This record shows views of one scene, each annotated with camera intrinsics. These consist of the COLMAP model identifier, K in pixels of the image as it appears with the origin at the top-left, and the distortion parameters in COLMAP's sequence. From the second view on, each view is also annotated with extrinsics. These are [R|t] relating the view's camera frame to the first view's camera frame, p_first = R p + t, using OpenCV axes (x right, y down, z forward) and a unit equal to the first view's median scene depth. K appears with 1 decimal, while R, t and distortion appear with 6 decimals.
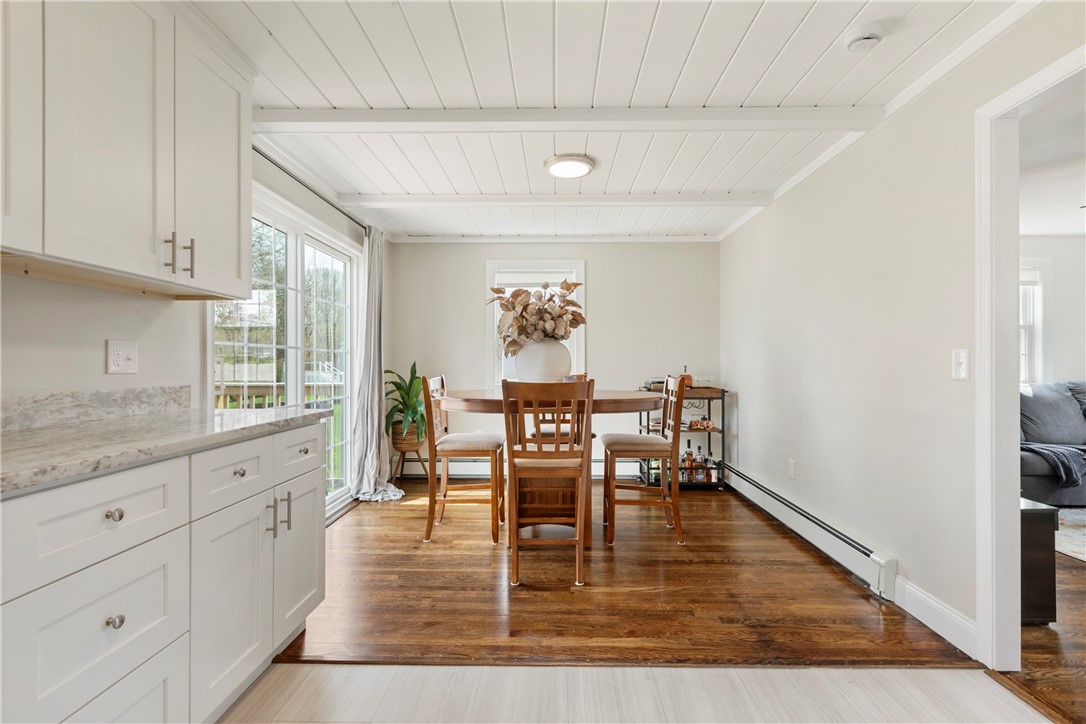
lens RADIAL K [[488.3, 0, 544.6], [0, 488.3, 362.6], [0, 0, 1]] dist [0.005139, -0.000478]
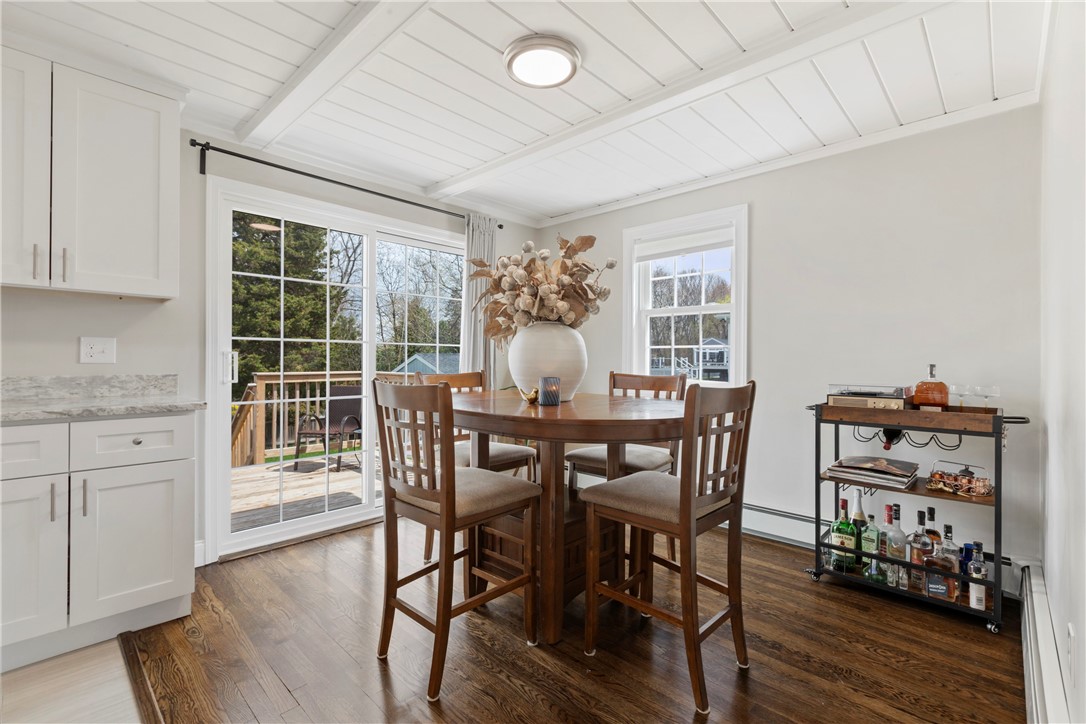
lens RADIAL K [[488.3, 0, 543.3], [0, 488.3, 358.1], [0, 0, 1]] dist [0.005139, -0.000478]
pose [[0.735231, 0.003760, -0.677806, 0.535342], [-0.004465, 0.999990, 0.000704, 0.001867], [0.677802, 0.002509, 0.735240, 0.535073]]
